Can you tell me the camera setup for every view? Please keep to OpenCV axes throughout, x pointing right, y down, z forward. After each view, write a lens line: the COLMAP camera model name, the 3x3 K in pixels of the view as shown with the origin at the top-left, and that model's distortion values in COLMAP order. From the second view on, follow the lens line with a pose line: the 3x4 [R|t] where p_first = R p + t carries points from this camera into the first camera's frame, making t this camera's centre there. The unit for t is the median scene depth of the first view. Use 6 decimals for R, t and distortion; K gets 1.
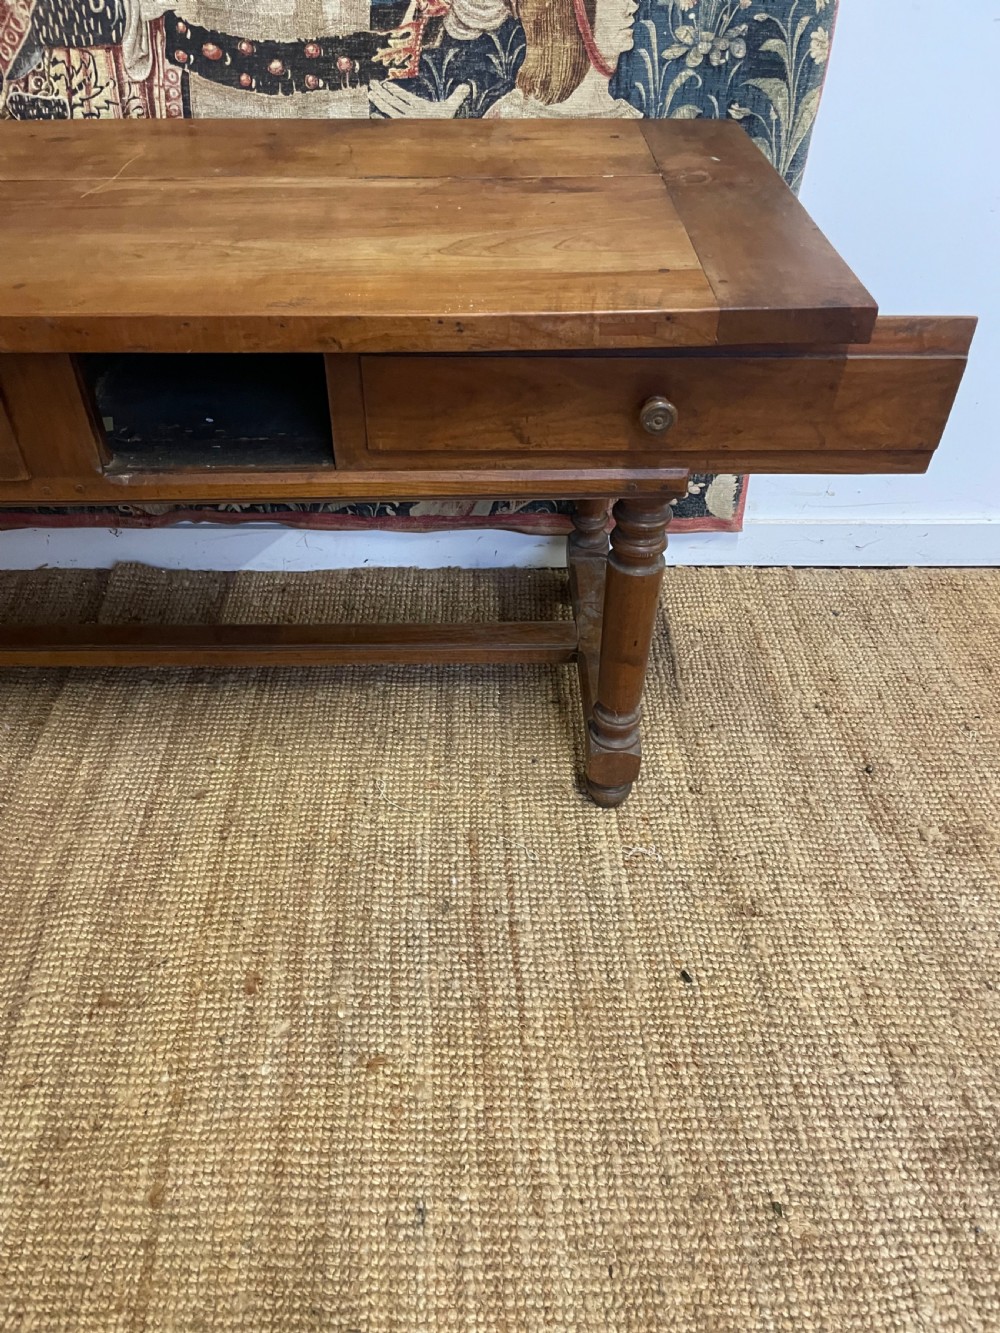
lens RADIAL K [[1017.9, 0, 497.9], [0, 1017.9, 676.2], [0, 0, 1]] dist [0.082736, -0.116375]
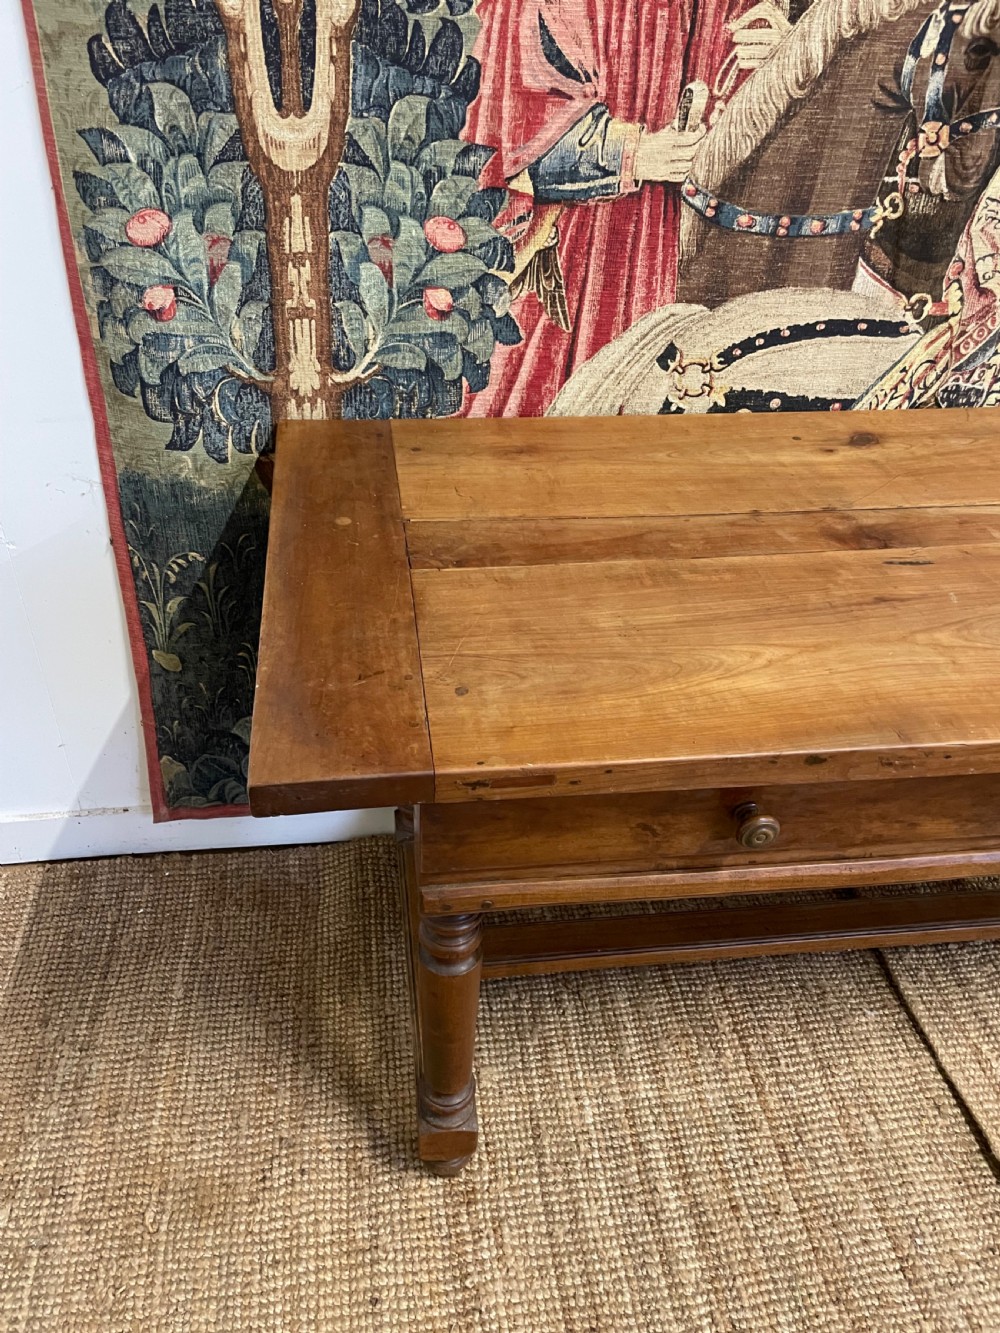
lens RADIAL K [[1017.9, 0, 491.8], [0, 1017.9, 673.2], [0, 0, 1]] dist [0.082736, -0.116375]
pose [[0.992101, -0.045212, 0.117012, -1.063999], [0.054716, 0.995346, -0.079327, -0.237952], [-0.112880, 0.085103, 0.989957, 0.088125]]
